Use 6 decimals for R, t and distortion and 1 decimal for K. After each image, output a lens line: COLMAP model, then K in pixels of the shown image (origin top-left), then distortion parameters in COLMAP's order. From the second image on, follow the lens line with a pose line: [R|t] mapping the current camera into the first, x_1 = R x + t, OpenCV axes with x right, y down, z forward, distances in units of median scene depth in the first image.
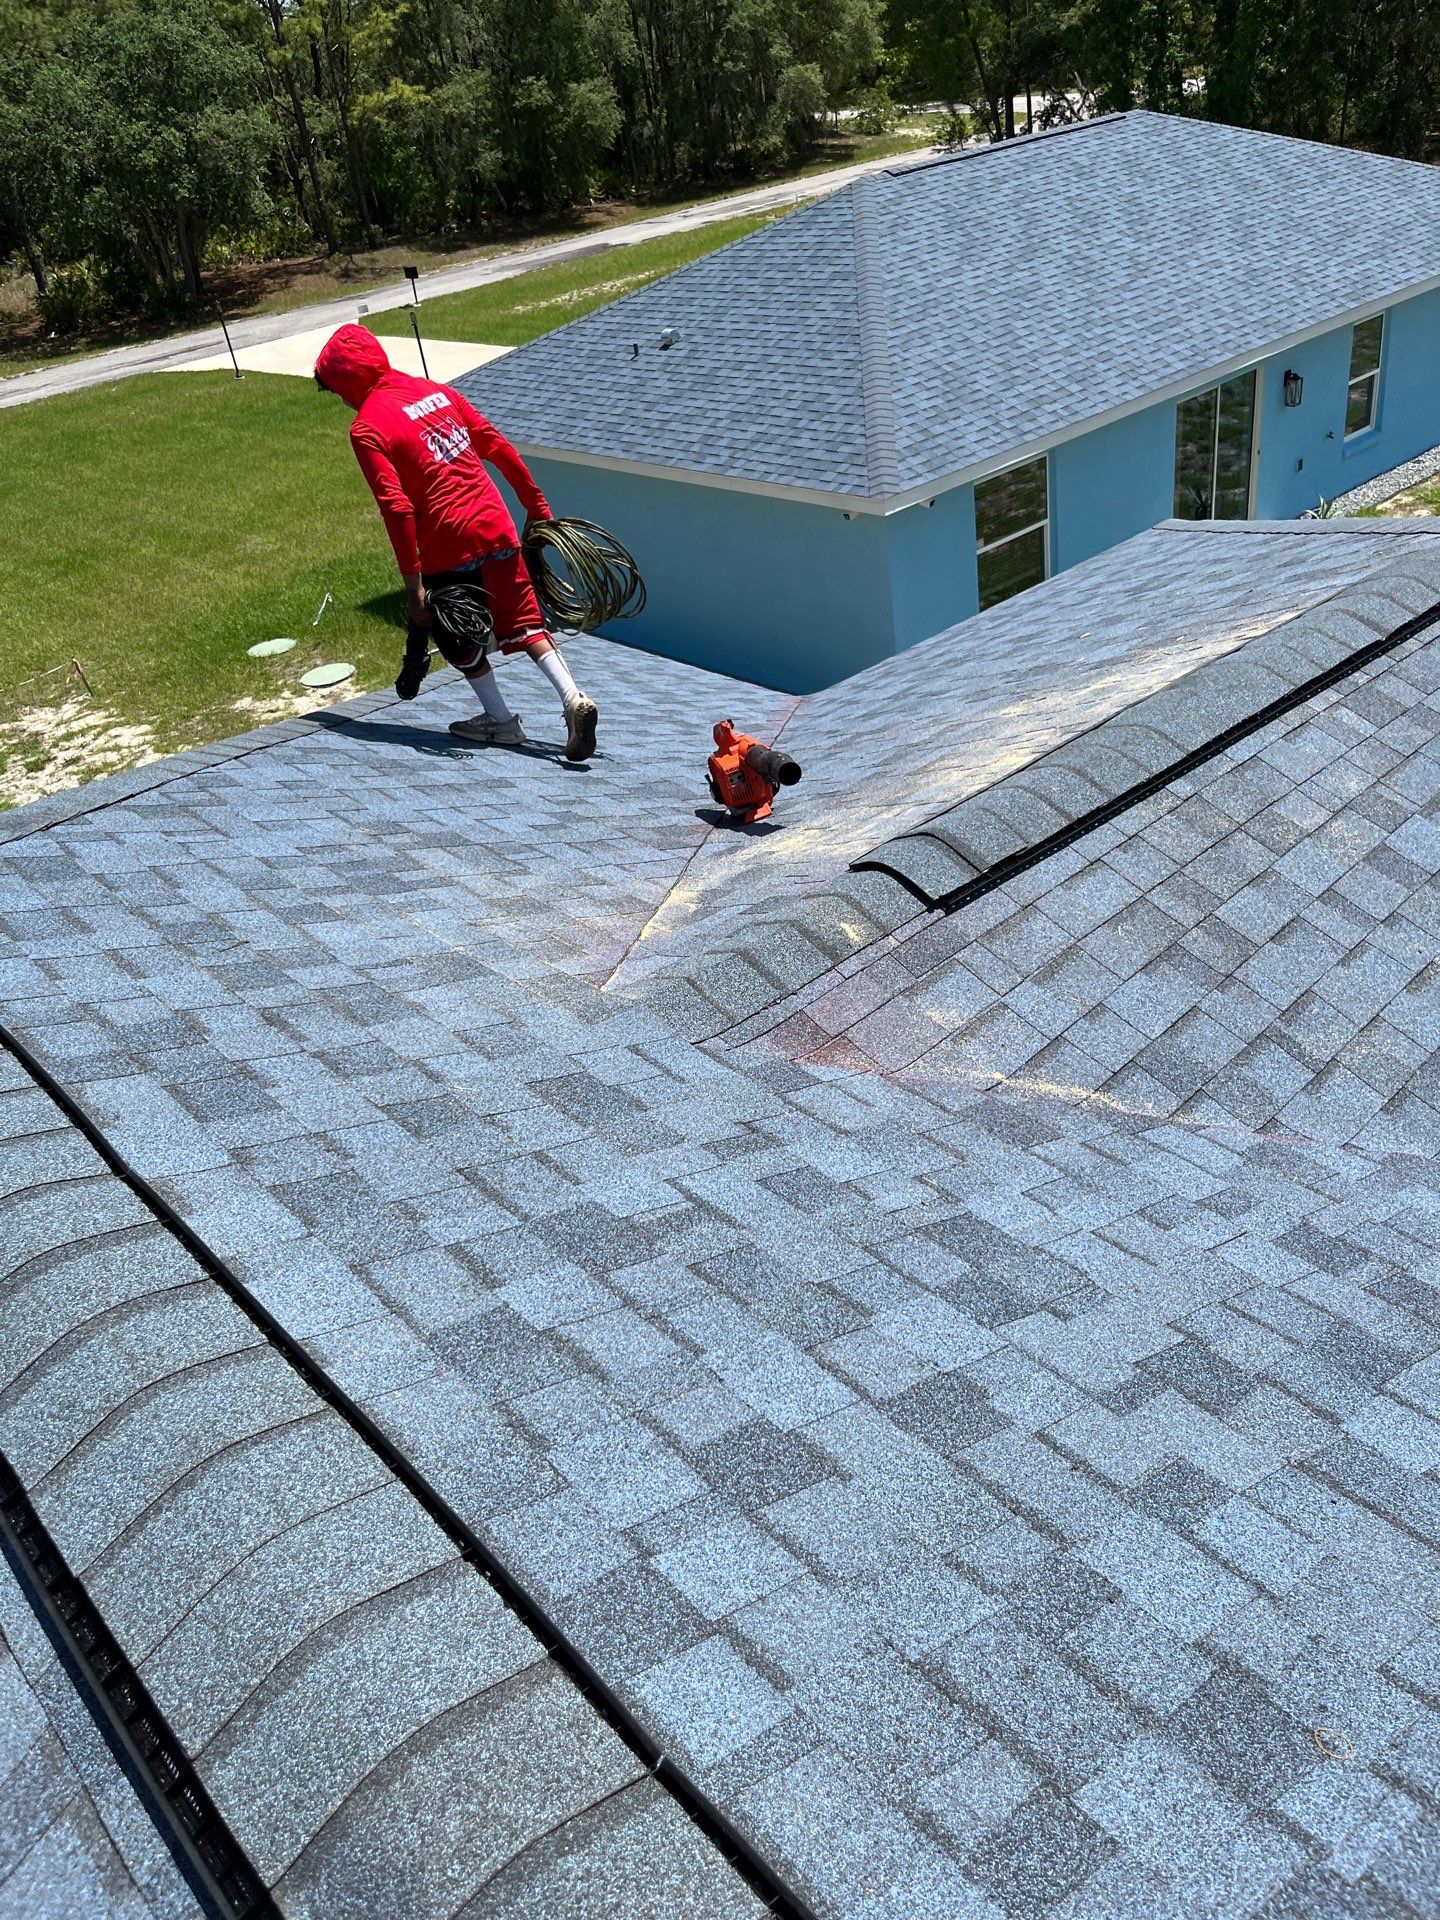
lens RADIAL K [[1463.6, 0, 720.0], [0, 1463.6, 960.0], [0, 0, 1]] dist [0.064223, -0.110413]
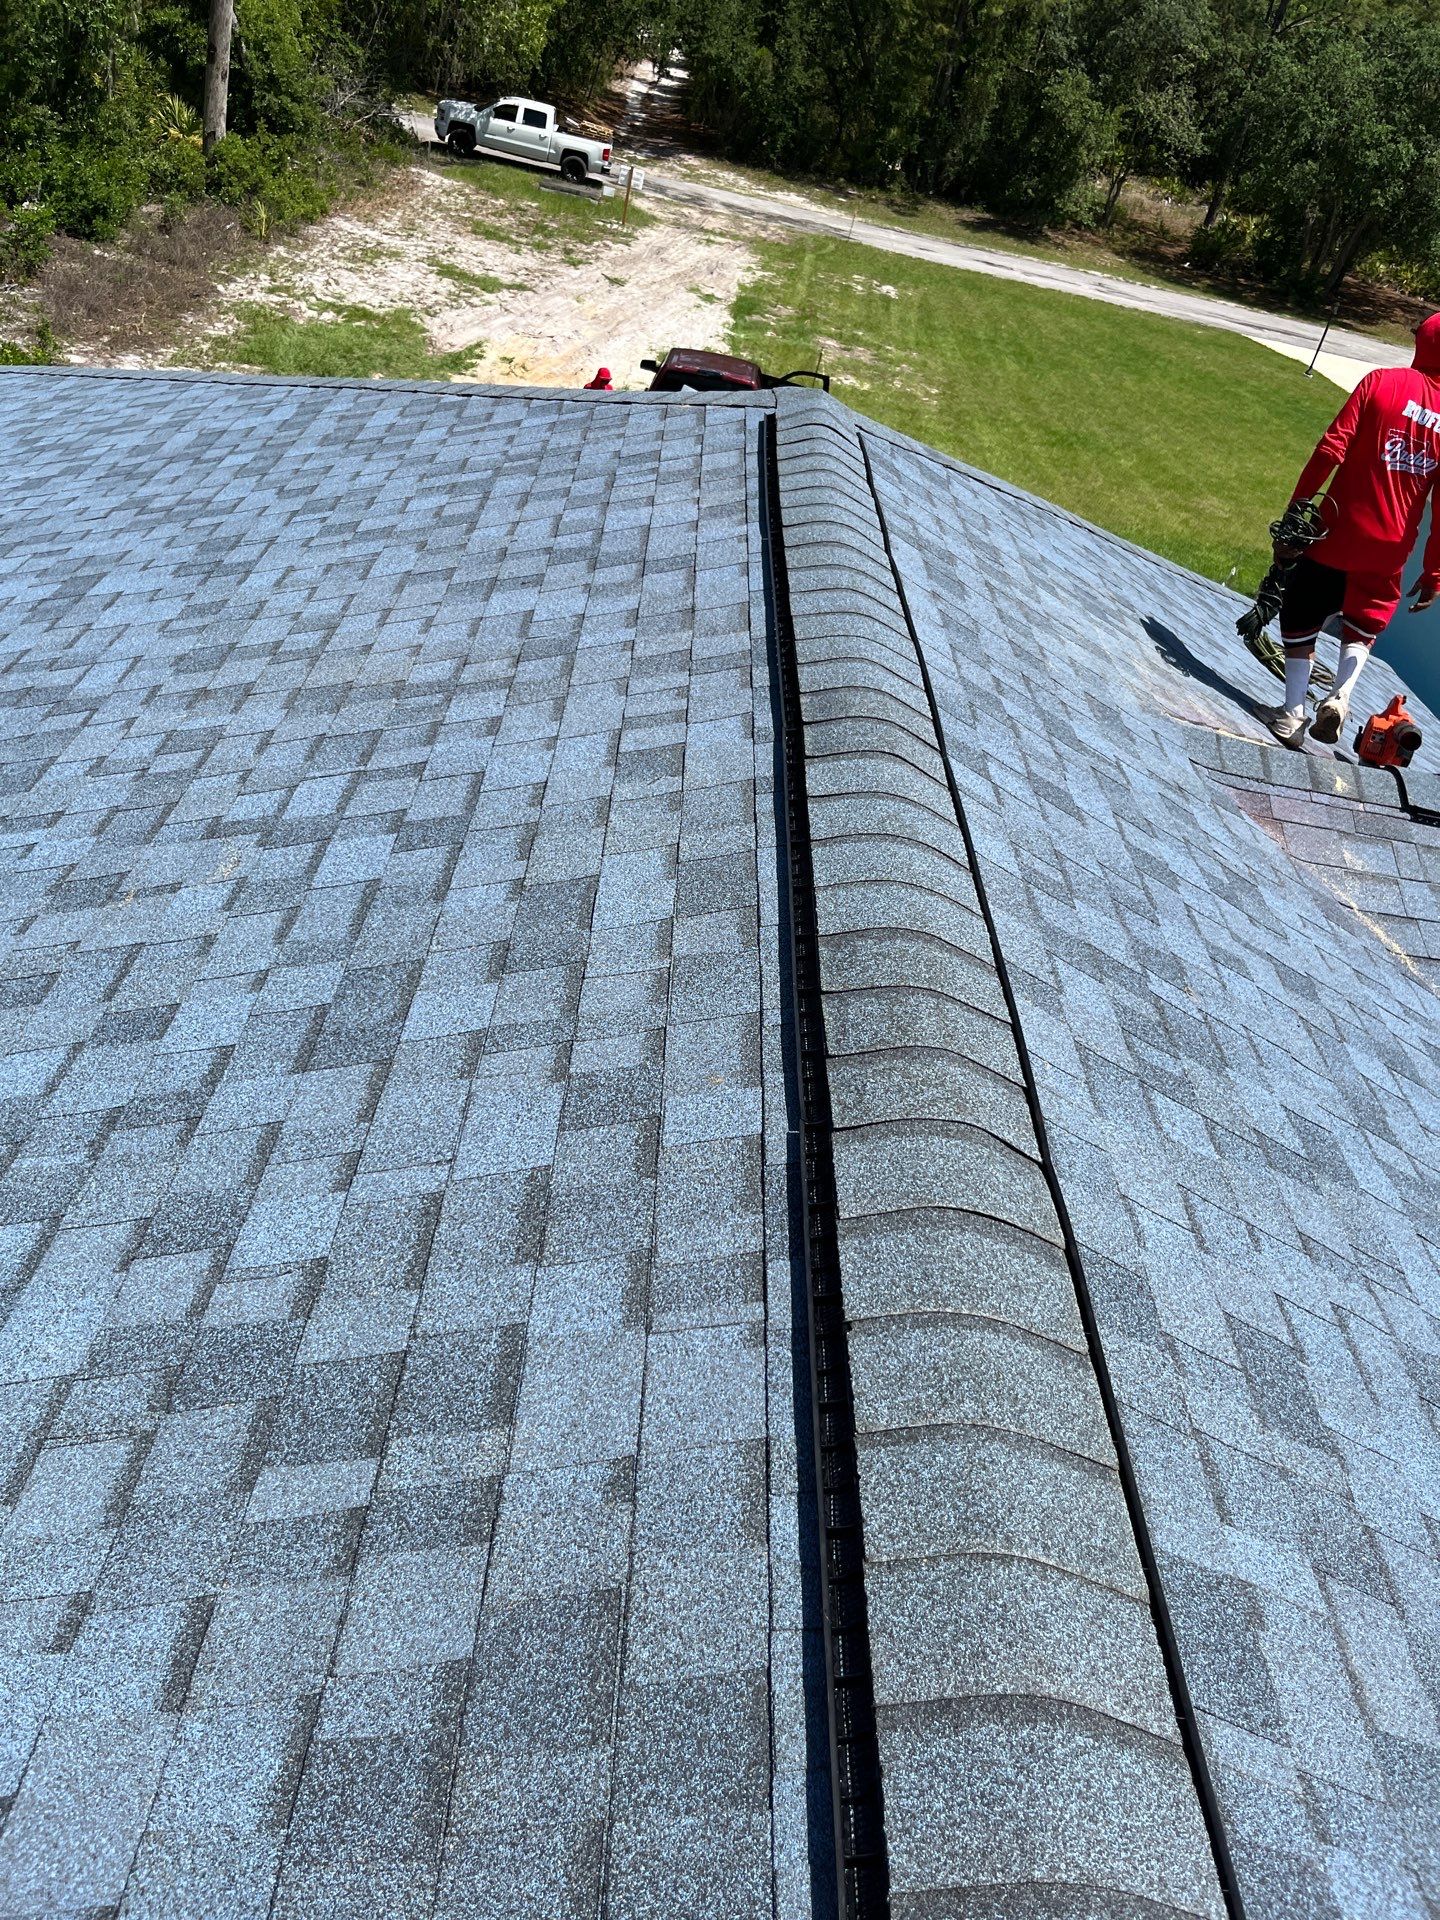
lens RADIAL K [[1463.6, 0, 720.0], [0, 1463.6, 960.0], [0, 0, 1]] dist [0.064223, -0.110413]
pose [[0.697379, 0.607083, -0.380936, 0.210046], [-0.603992, 0.783944, 0.143615, 0.177712], [0.385819, 0.129928, 0.913380, -0.326492]]
